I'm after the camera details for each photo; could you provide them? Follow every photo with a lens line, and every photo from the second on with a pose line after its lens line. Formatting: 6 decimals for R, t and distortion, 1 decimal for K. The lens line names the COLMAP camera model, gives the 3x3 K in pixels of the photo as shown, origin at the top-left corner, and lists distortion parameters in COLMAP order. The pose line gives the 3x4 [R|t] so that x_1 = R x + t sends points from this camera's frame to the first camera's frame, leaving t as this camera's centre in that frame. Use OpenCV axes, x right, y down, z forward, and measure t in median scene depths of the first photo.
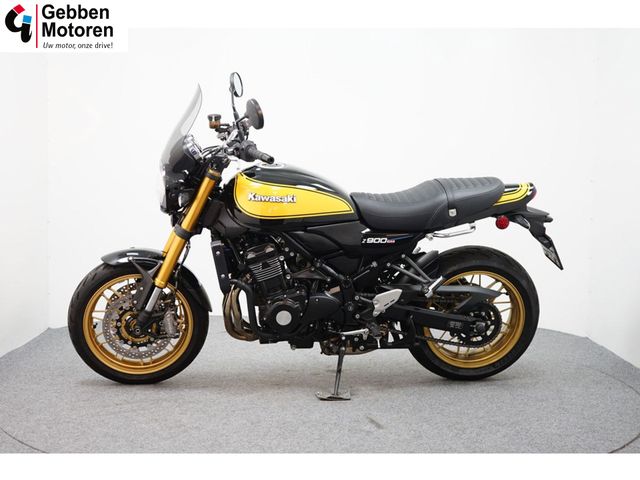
lens RADIAL K [[940.8, 0, 320.0], [0, 940.8, 240.0], [0, 0, 1]] dist [0.009021, 0.015072]
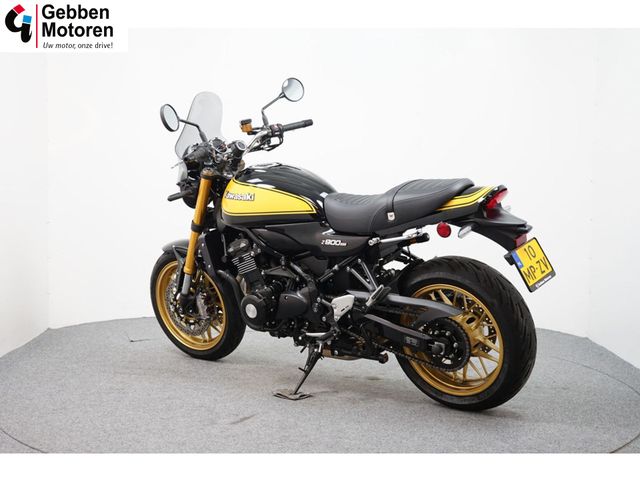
lens RADIAL K [[940.8, 0, 320.0], [0, 940.8, 240.0], [0, 0, 1]] dist [0.009021, 0.015072]
pose [[0.704773, 0.048354, -0.707783, 0.734360], [-0.063378, 0.997977, 0.005071, -0.006035], [0.706596, 0.041284, 0.706411, 0.300851]]
